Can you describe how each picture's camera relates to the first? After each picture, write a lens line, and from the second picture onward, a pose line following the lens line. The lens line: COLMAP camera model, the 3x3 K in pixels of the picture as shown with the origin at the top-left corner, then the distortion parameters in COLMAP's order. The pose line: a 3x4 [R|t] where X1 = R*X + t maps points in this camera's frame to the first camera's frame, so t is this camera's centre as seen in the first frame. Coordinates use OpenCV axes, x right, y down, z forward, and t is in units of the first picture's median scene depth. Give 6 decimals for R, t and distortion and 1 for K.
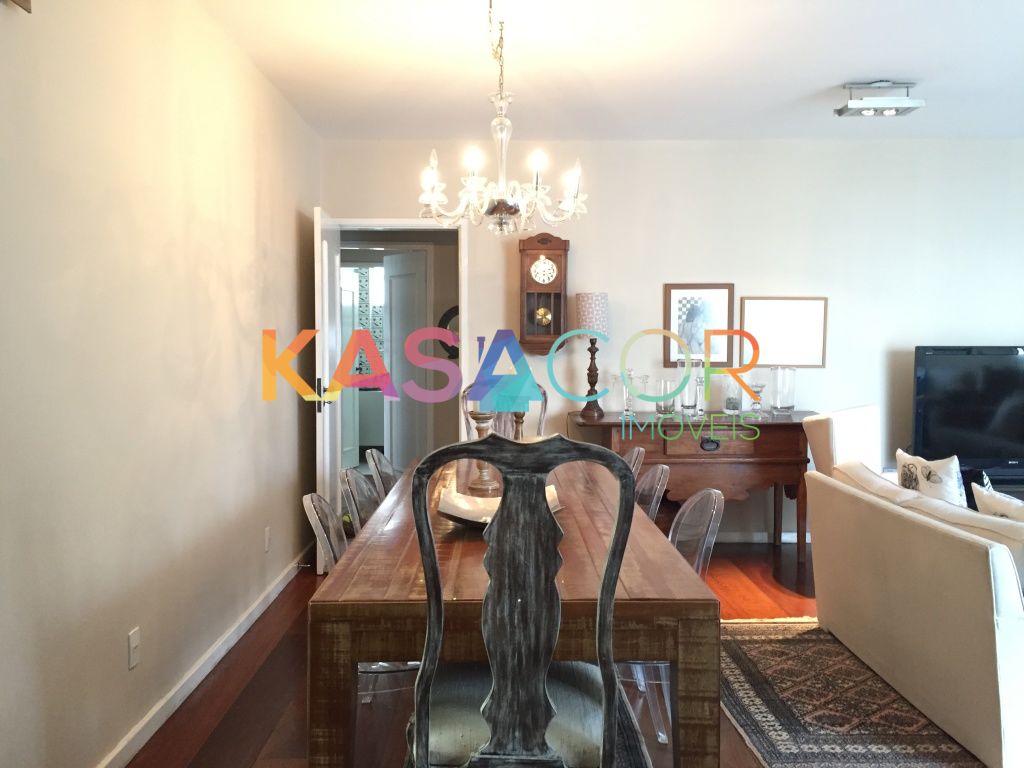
lens RADIAL K [[879.7, 0, 508.1], [0, 879.7, 380.7], [0, 0, 1]] dist [0.073244, -0.090912]
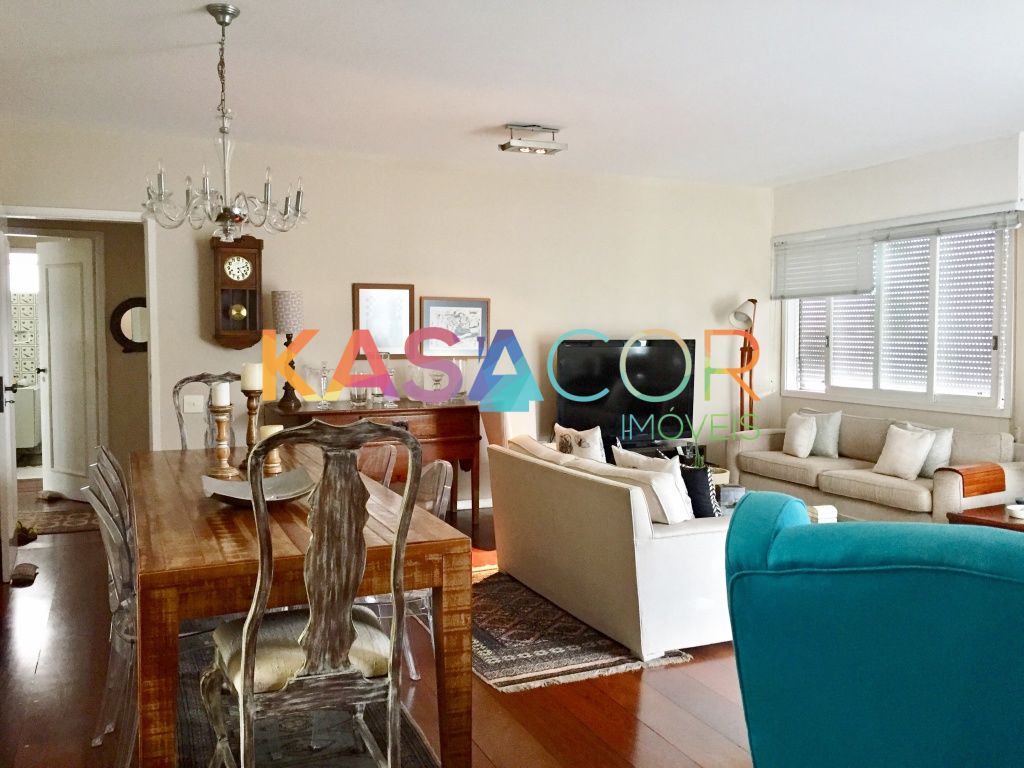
lens RADIAL K [[879.7, 0, 512.6], [0, 879.7, 380.7], [0, 0, 1]] dist [0.073244, -0.090912]
pose [[0.918345, -0.022808, 0.395123, -0.149233], [0.017395, 0.999699, 0.017277, -0.008782], [-0.395398, -0.008993, 0.918466, -0.168076]]
